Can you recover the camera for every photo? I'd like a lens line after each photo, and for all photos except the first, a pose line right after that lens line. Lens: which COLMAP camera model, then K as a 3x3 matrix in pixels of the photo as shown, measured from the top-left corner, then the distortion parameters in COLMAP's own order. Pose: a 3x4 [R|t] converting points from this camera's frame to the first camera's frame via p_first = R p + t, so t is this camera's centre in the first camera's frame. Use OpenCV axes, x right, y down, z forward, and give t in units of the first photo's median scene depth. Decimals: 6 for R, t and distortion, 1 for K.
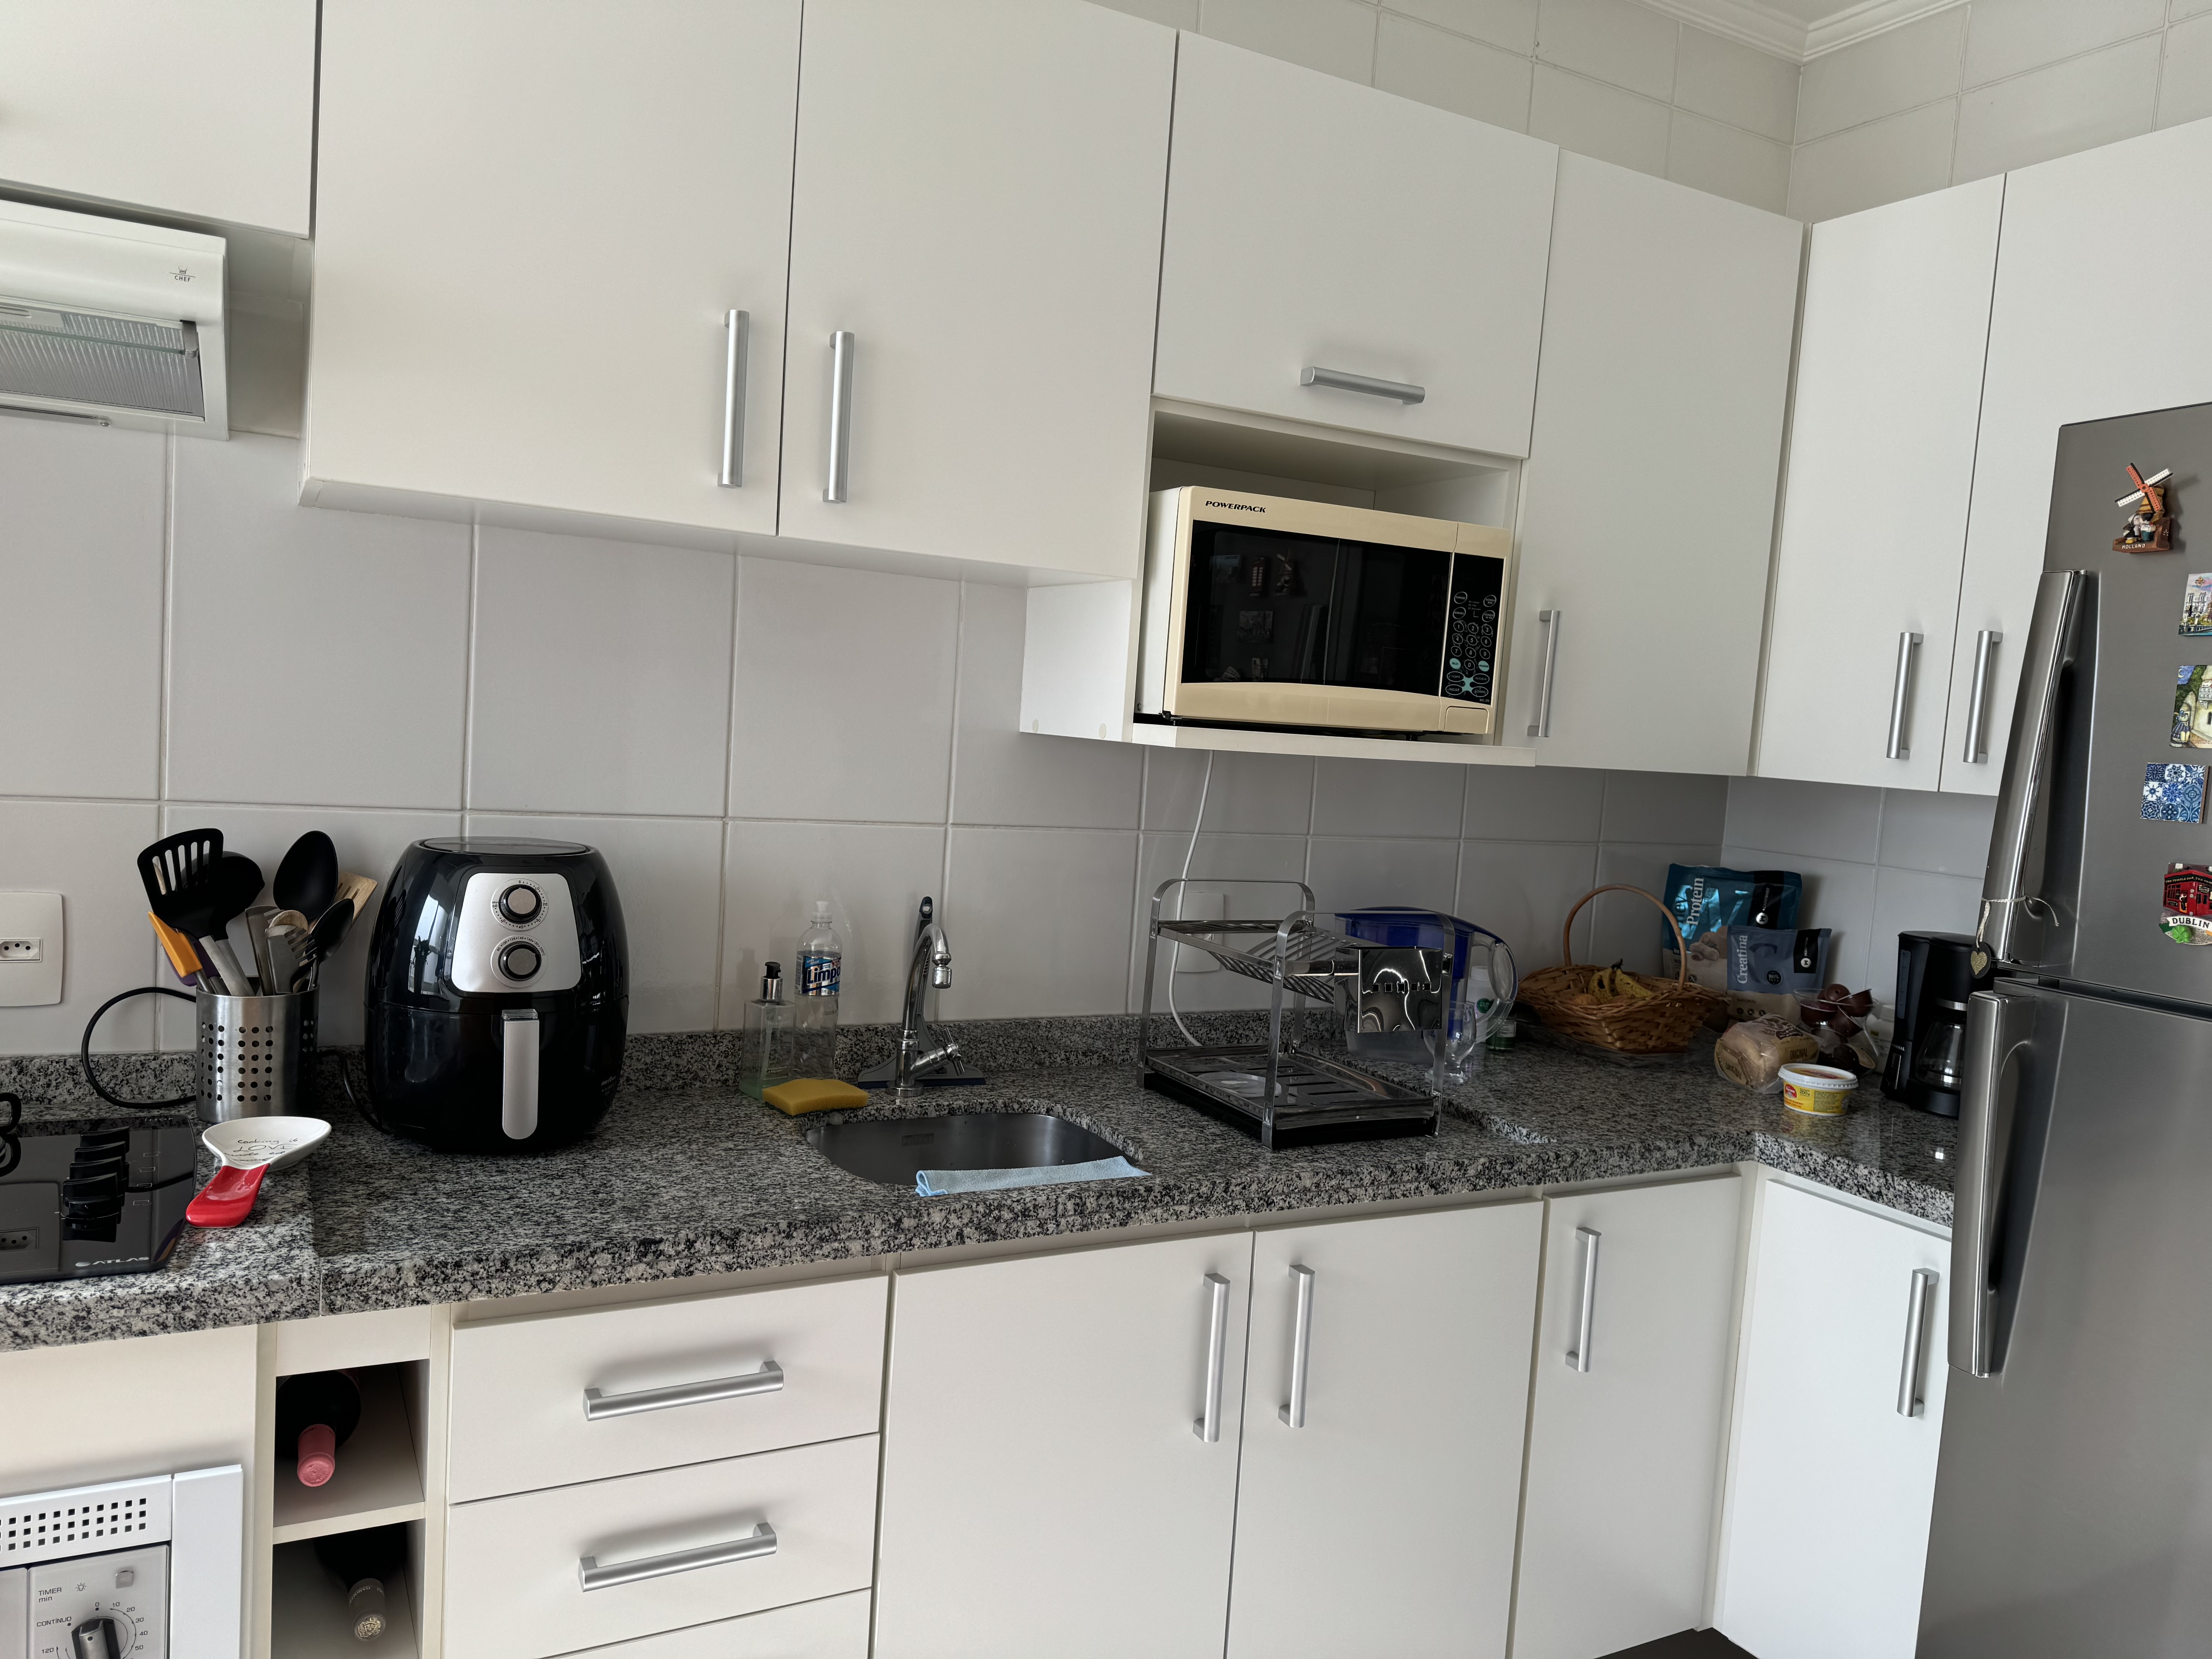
lens RADIAL K [[1609.3, 0, 1106.0], [0, 1609.3, 829.5], [0, 0, 1]] dist [0.007222, 0.002722]
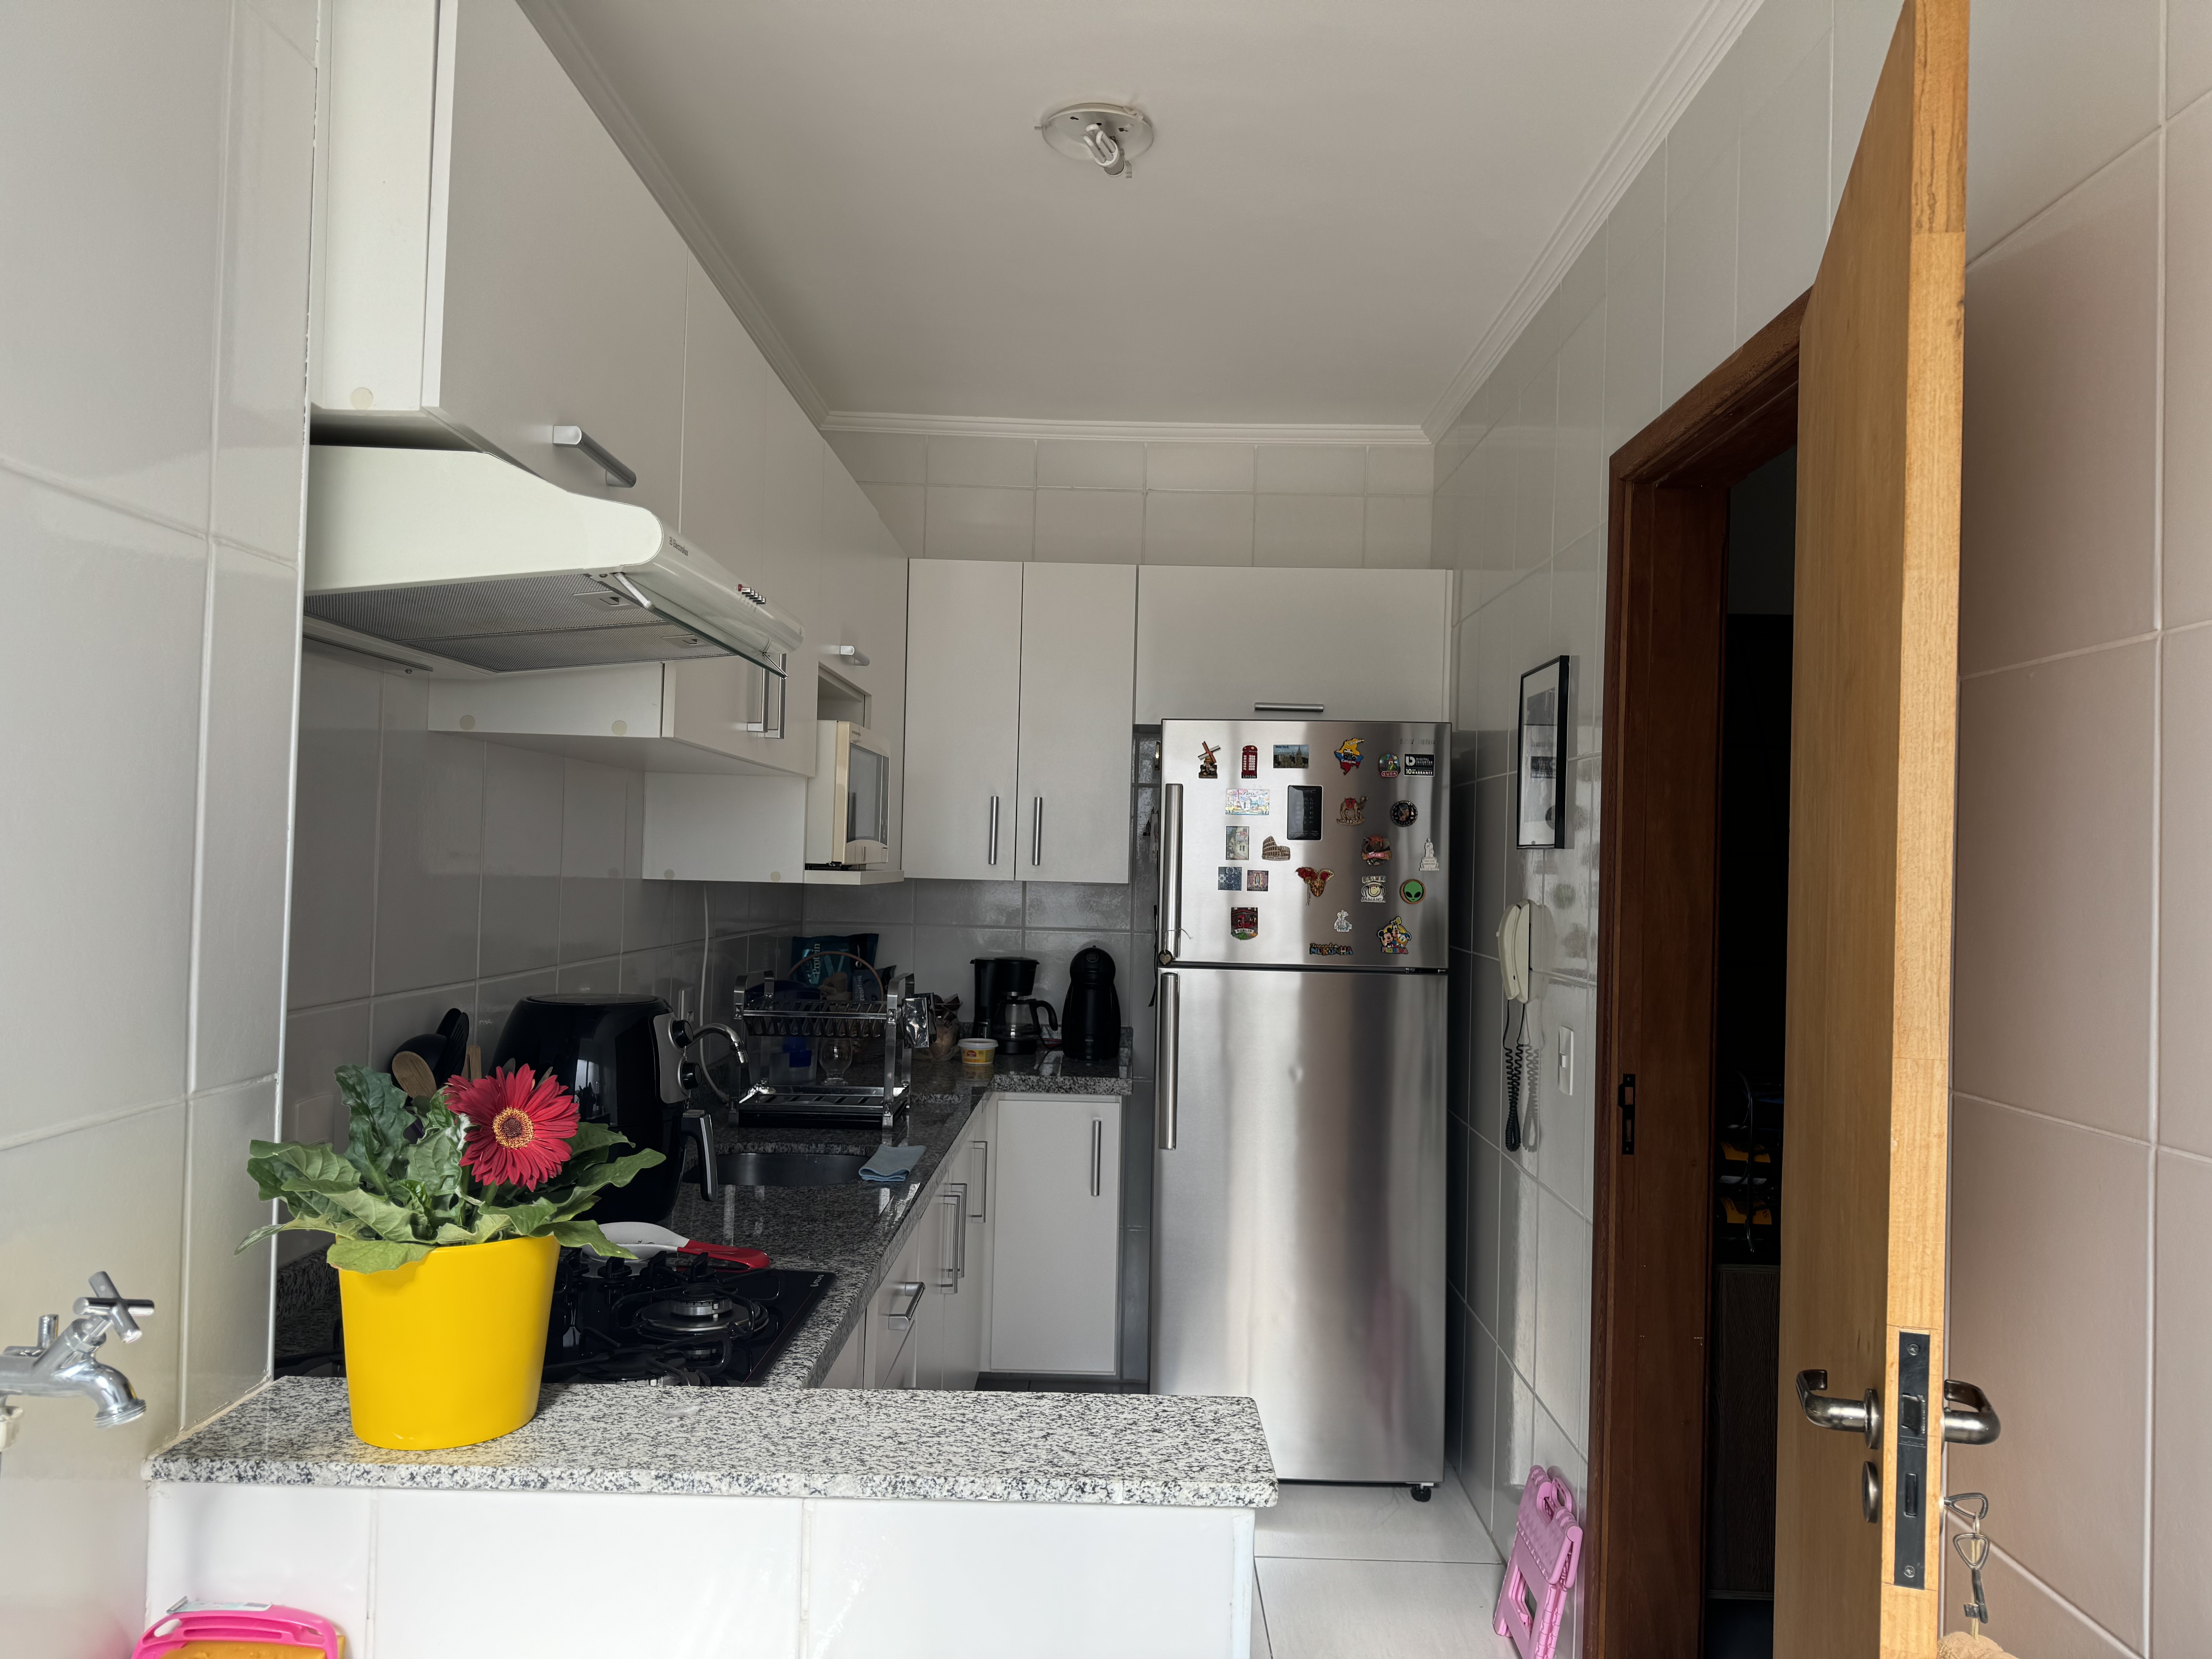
lens RADIAL K [[1511.5, 0, 1106.0], [0, 1511.5, 829.5], [0, 0, 1]] dist [0.002060, 0.000500]
pose [[0.492303, -0.031459, 0.869855, -0.973888], [0.068649, 0.997637, -0.002772, -0.071982], [-0.867713, 0.061079, 0.493299, 0.033136]]
